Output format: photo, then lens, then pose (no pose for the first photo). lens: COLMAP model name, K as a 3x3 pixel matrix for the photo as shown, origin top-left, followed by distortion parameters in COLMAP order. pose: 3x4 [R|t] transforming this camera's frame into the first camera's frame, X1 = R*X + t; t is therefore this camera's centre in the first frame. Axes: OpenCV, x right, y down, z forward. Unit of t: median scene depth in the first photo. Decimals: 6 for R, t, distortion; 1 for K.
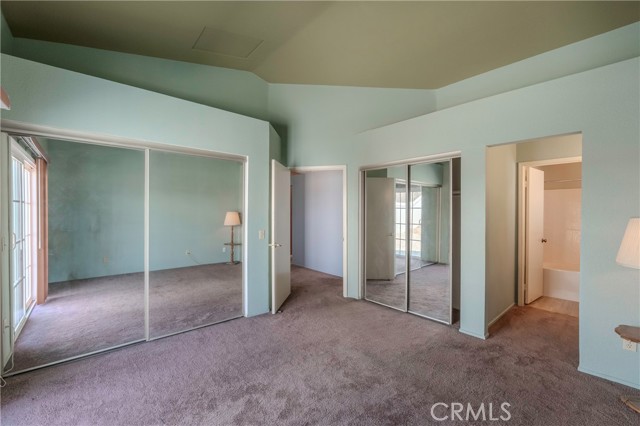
lens RADIAL K [[268.1, 0, 319.7], [0, 268.1, 214.2], [0, 0, 1]] dist [-0.001061, 0.000277]
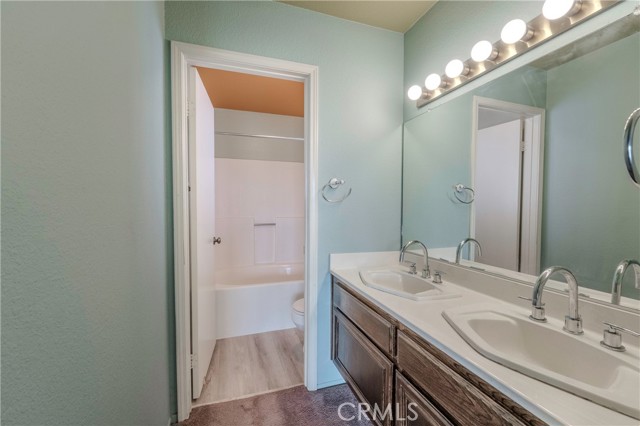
lens RADIAL K [[268.1, 0, 319.7], [0, 268.1, 210.2], [0, 0, 1]] dist [-0.001061, 0.000277]
pose [[0.397411, -0.032813, 0.917054, 0.443306], [0.005090, 0.999424, 0.033554, 0.022630], [-0.917627, -0.008667, 0.397349, 0.615441]]
